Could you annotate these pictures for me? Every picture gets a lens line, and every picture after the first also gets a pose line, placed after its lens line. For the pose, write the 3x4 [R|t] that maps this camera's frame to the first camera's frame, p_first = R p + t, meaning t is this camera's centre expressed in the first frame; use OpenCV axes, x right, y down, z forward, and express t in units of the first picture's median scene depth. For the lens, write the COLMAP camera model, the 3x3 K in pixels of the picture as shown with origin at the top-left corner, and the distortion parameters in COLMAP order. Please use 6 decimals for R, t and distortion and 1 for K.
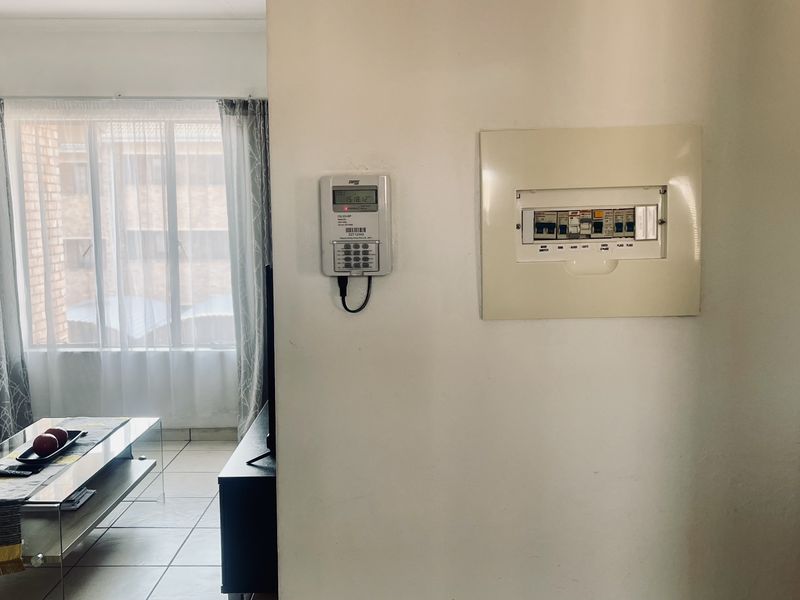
lens RADIAL K [[804.0, 0, 403.3], [0, 804.0, 296.7], [0, 0, 1]] dist [0.006595, 0.000000]
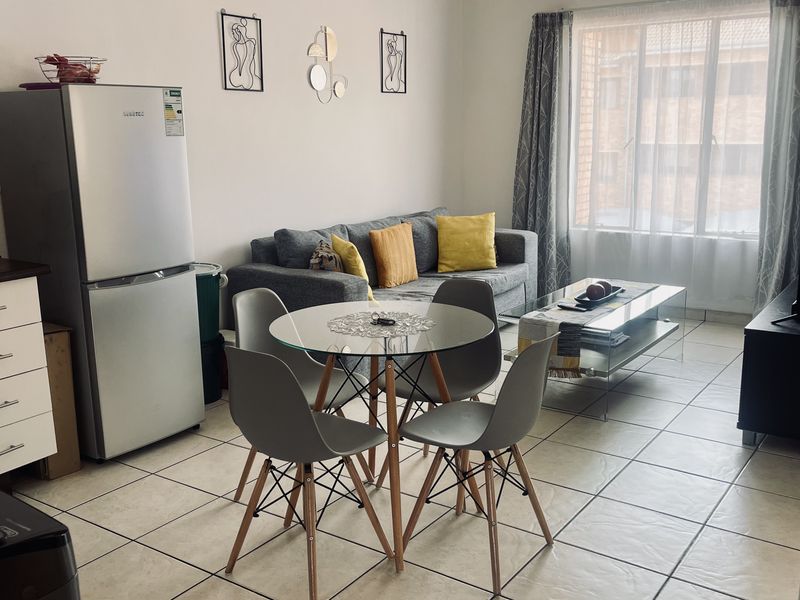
lens RADIAL K [[804.0, 0, 403.1], [0, 804.0, 305.1], [0, 0, 1]] dist [0.006595, 0.000000]
pose [[0.825797, 0.113944, -0.552337, -0.001919], [-0.056177, 0.991126, 0.120473, 0.051615], [0.561163, -0.068457, 0.824870, -0.136504]]
